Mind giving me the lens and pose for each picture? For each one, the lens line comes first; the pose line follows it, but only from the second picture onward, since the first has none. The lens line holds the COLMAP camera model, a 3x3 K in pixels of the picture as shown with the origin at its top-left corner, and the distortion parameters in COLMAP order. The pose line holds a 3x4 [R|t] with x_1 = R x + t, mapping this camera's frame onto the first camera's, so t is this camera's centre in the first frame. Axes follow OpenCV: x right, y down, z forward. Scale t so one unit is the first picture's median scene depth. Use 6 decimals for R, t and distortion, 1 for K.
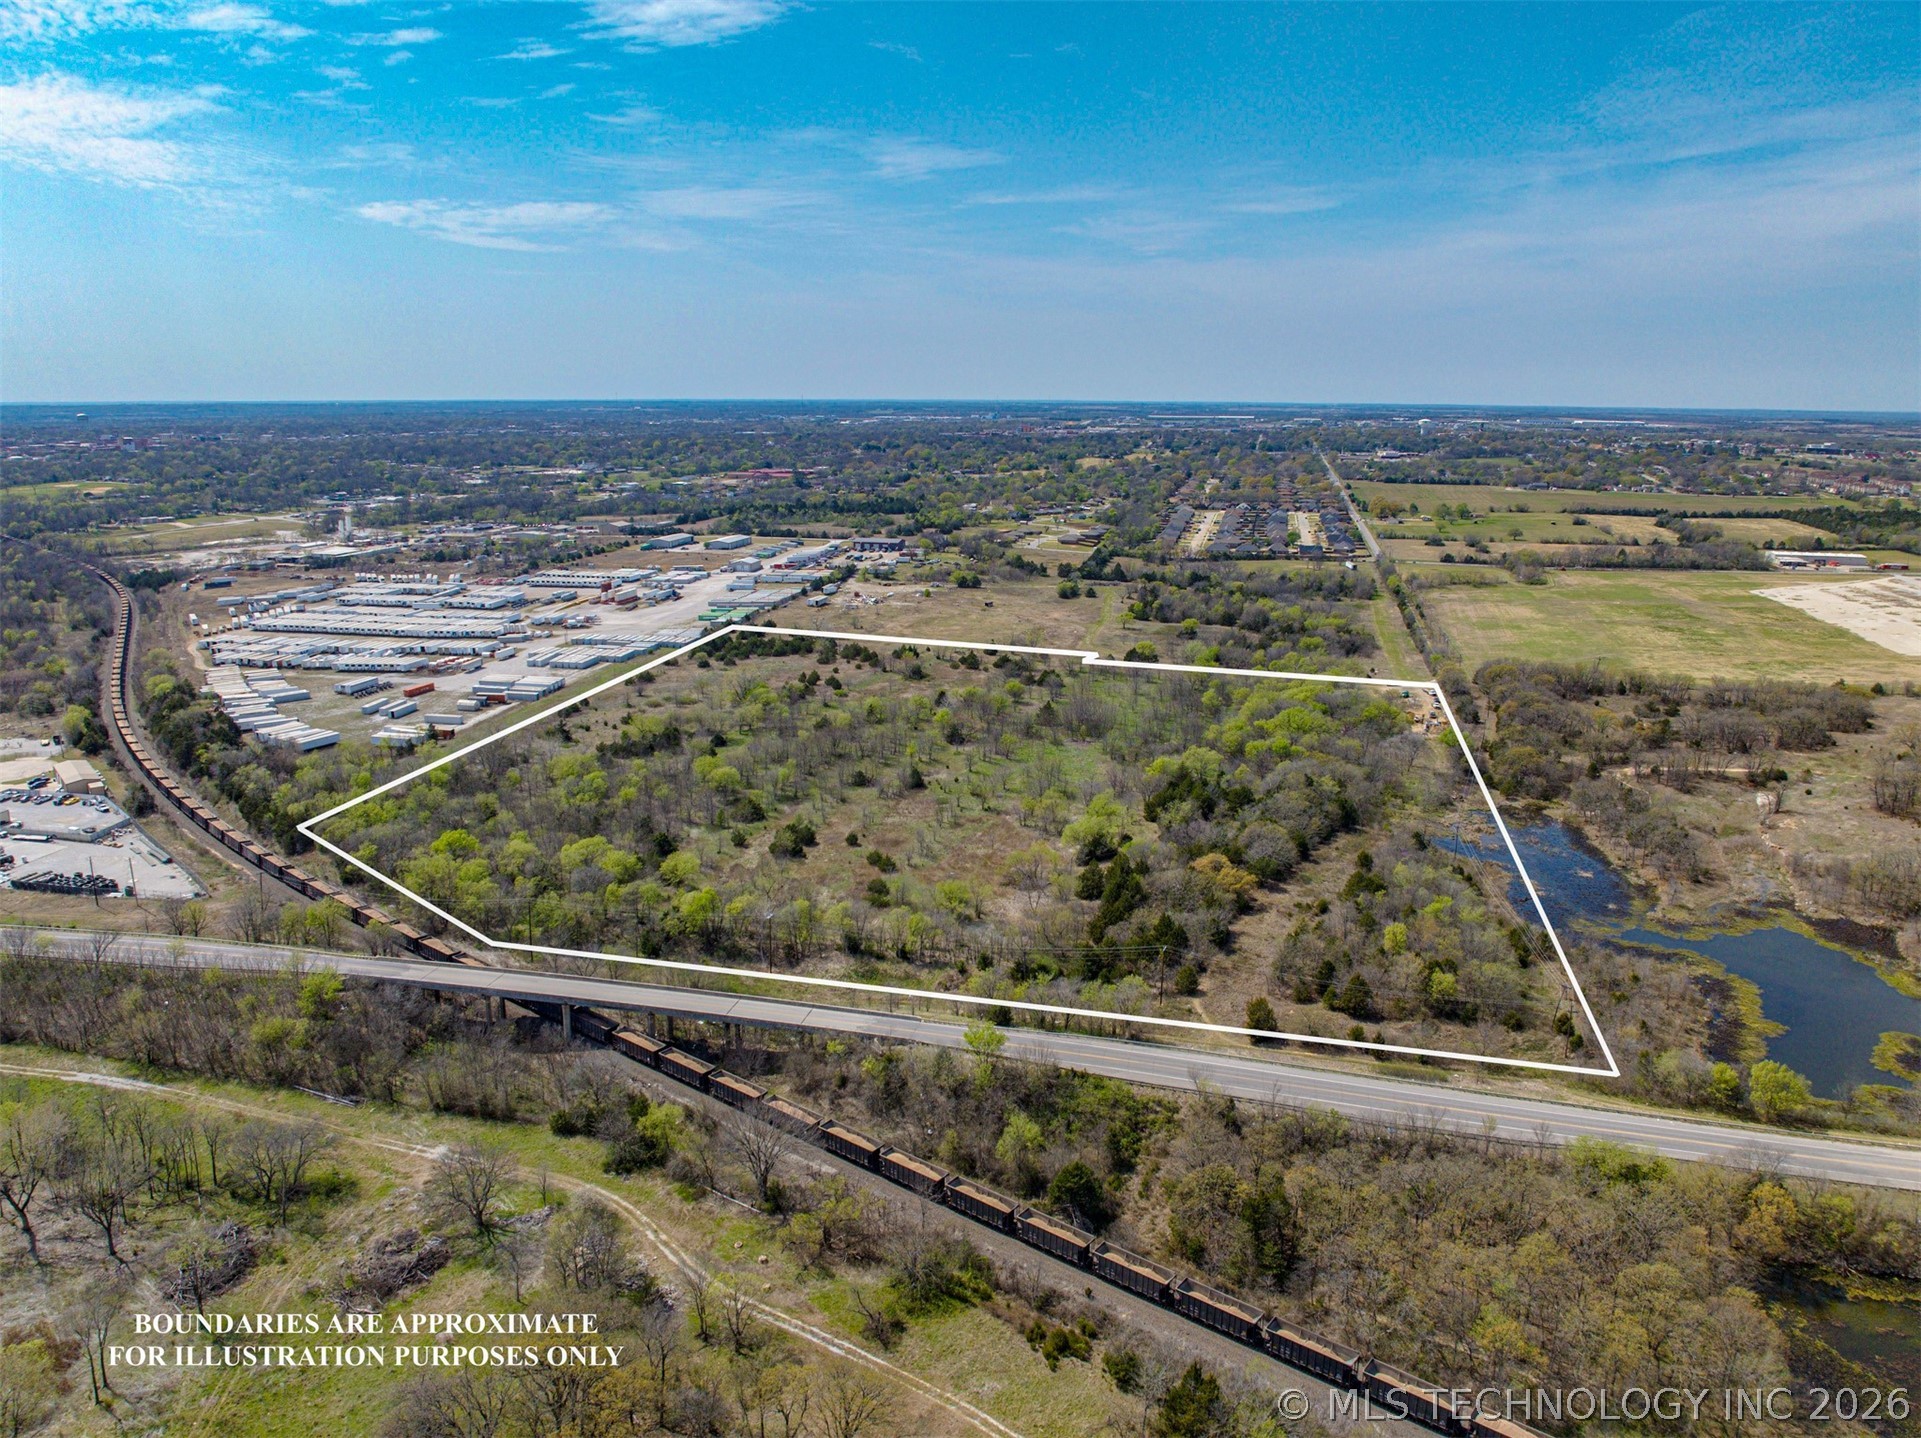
lens RADIAL K [[1357.8, 0, 971.2], [0, 1357.8, 721.4], [0, 0, 1]] dist [-0.045234, 0.018776]
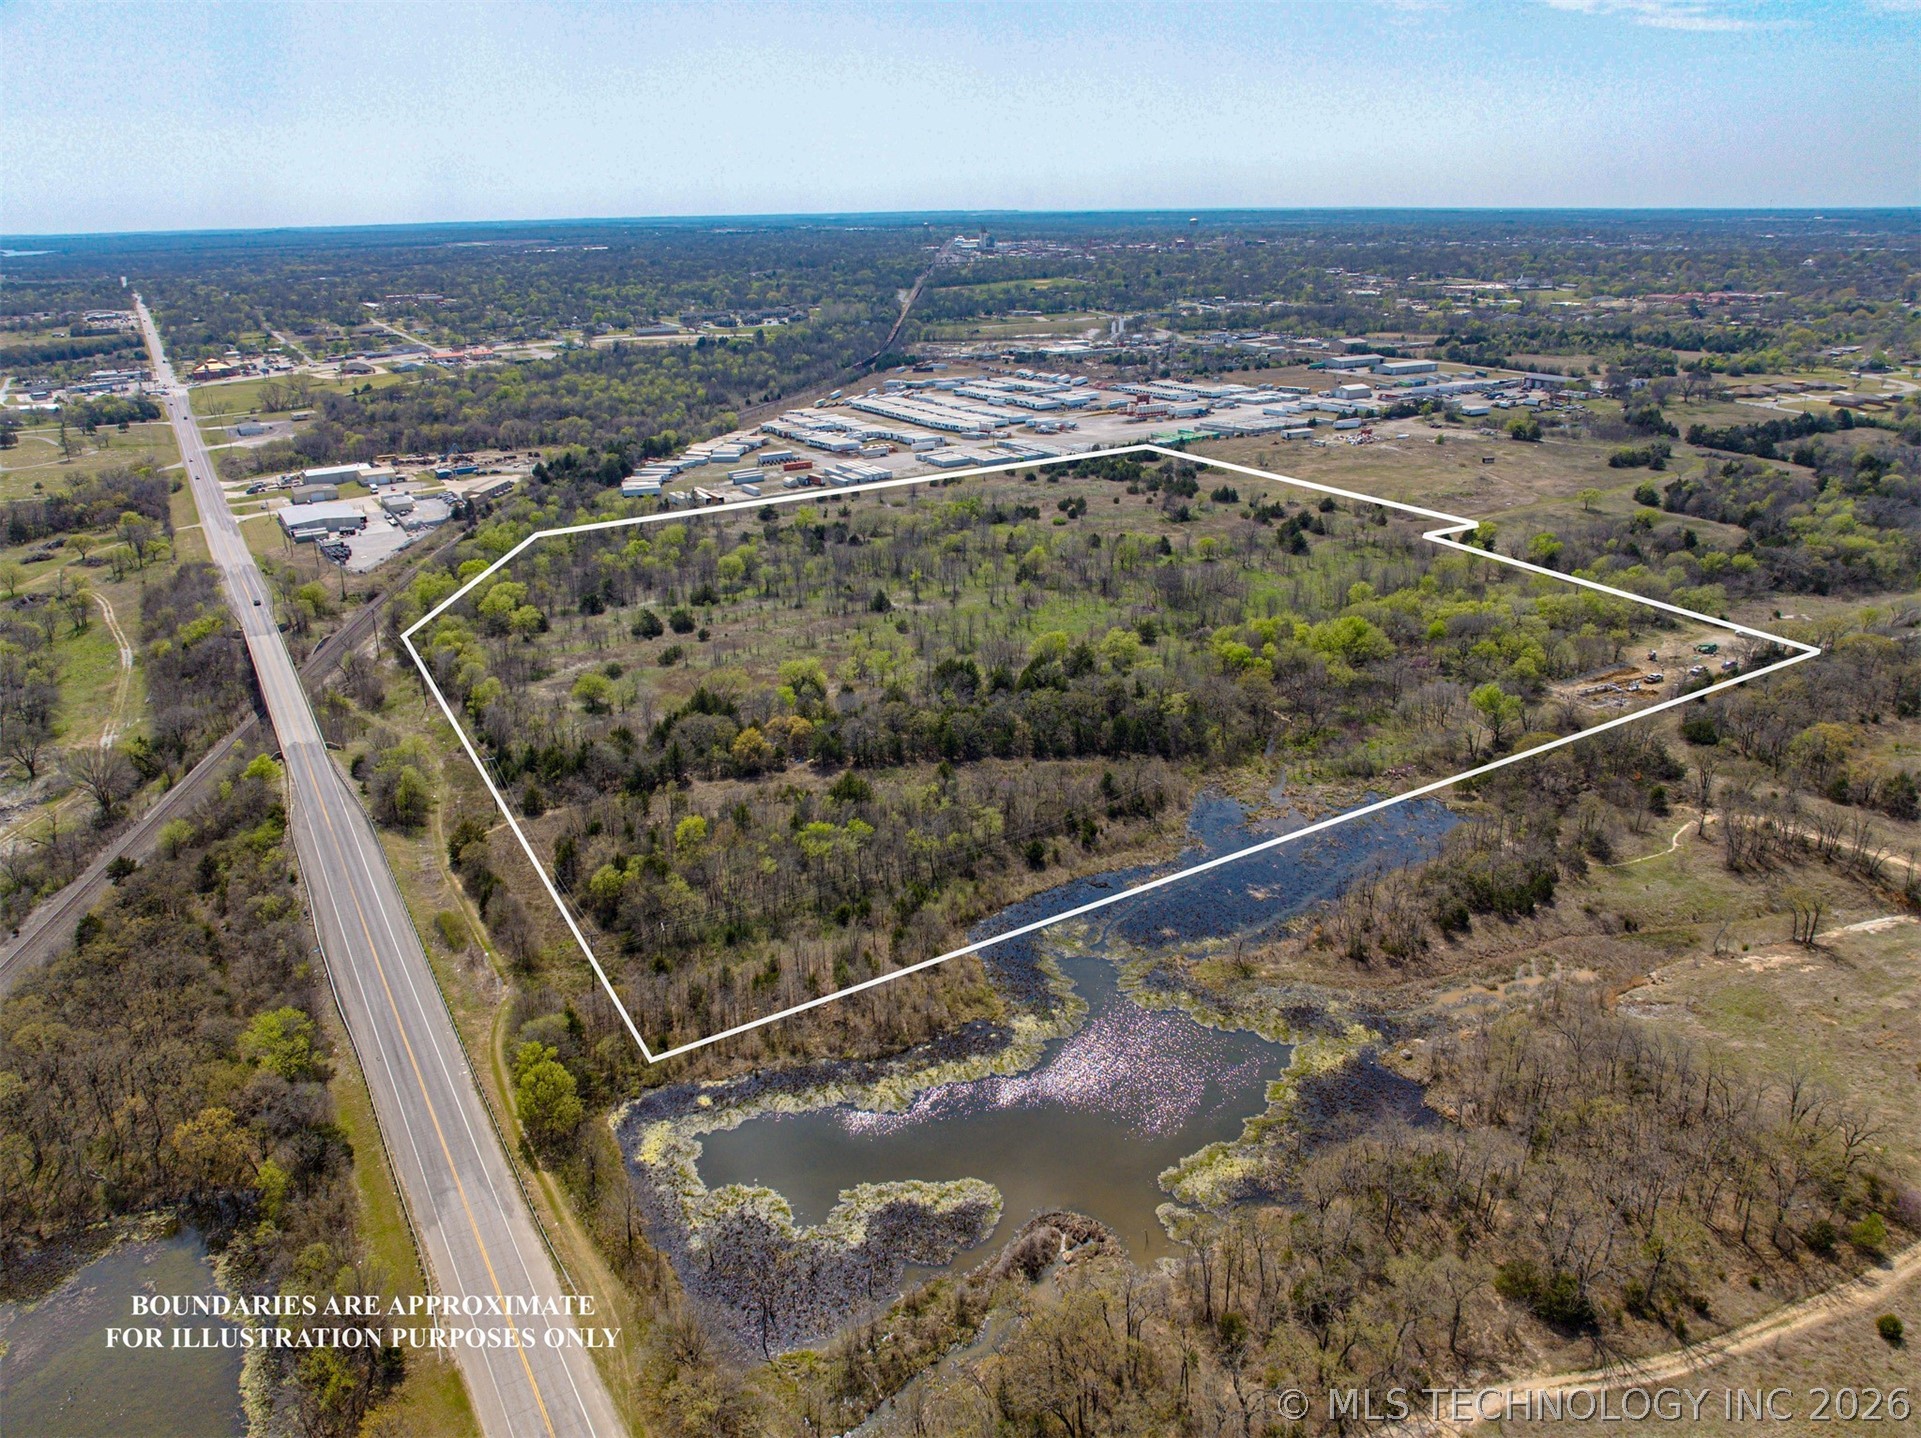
lens RADIAL K [[1357.8, 0, 971.2], [0, 1357.8, 721.4], [0, 0, 1]] dist [-0.045234, 0.018776]
pose [[0.686985, 0.246953, -0.683423, 0.366644], [-0.154718, 0.968627, 0.194486, -0.040168], [0.710010, -0.027871, 0.703640, 0.180939]]
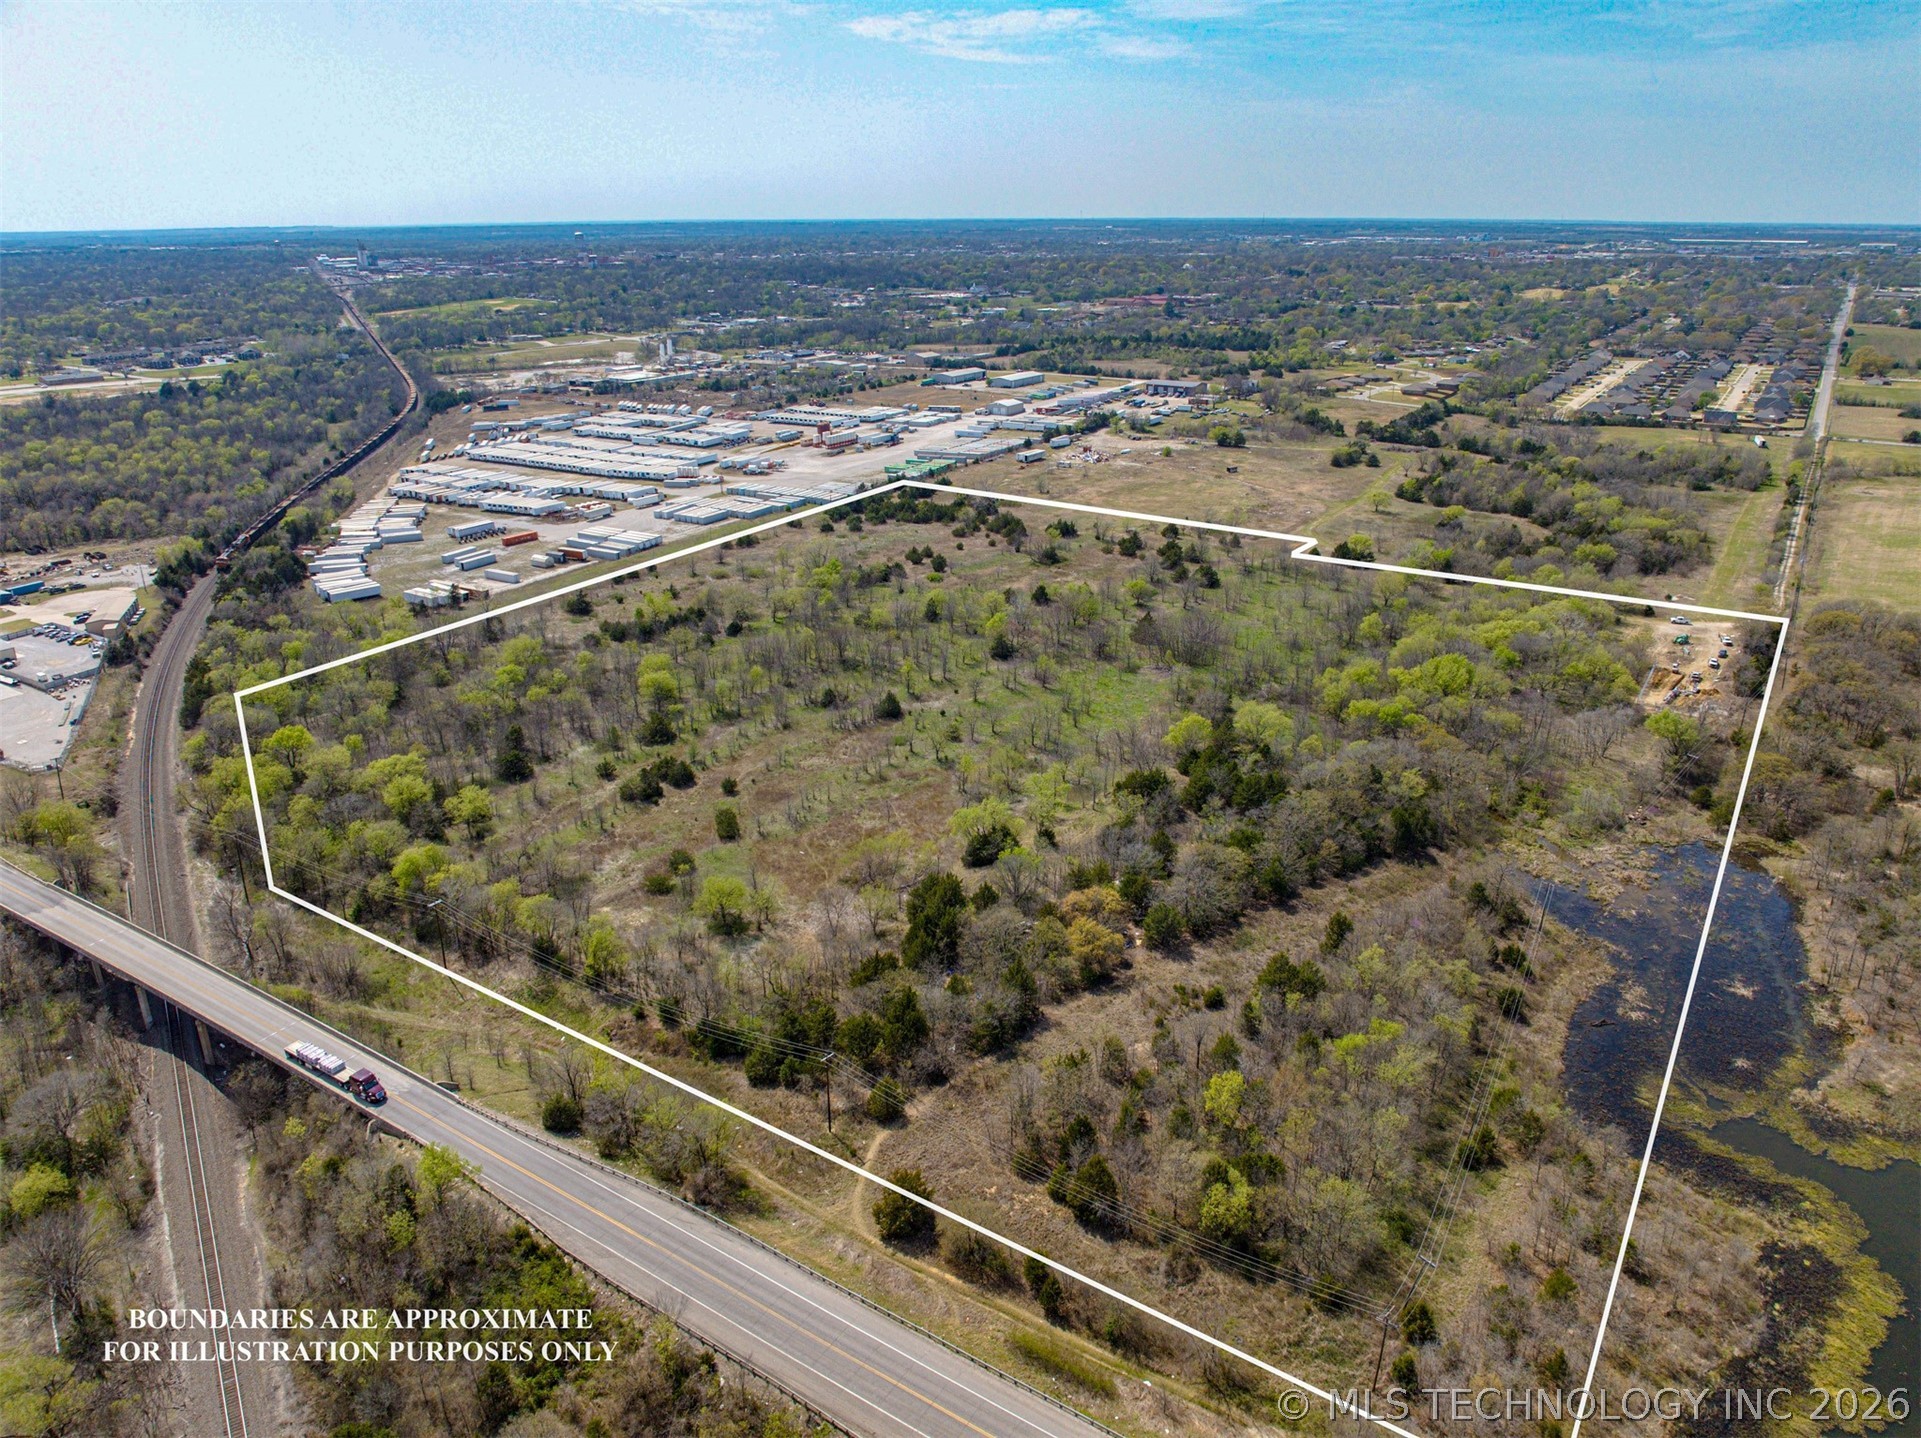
lens RADIAL K [[1357.8, 0, 971.2], [0, 1357.8, 721.4], [0, 0, 1]] dist [-0.045234, 0.018776]
pose [[0.939969, 0.113195, -0.321941, 0.137112], [-0.072578, 0.988113, 0.135517, -0.031810], [0.333454, -0.104016, 0.937011, 0.136198]]
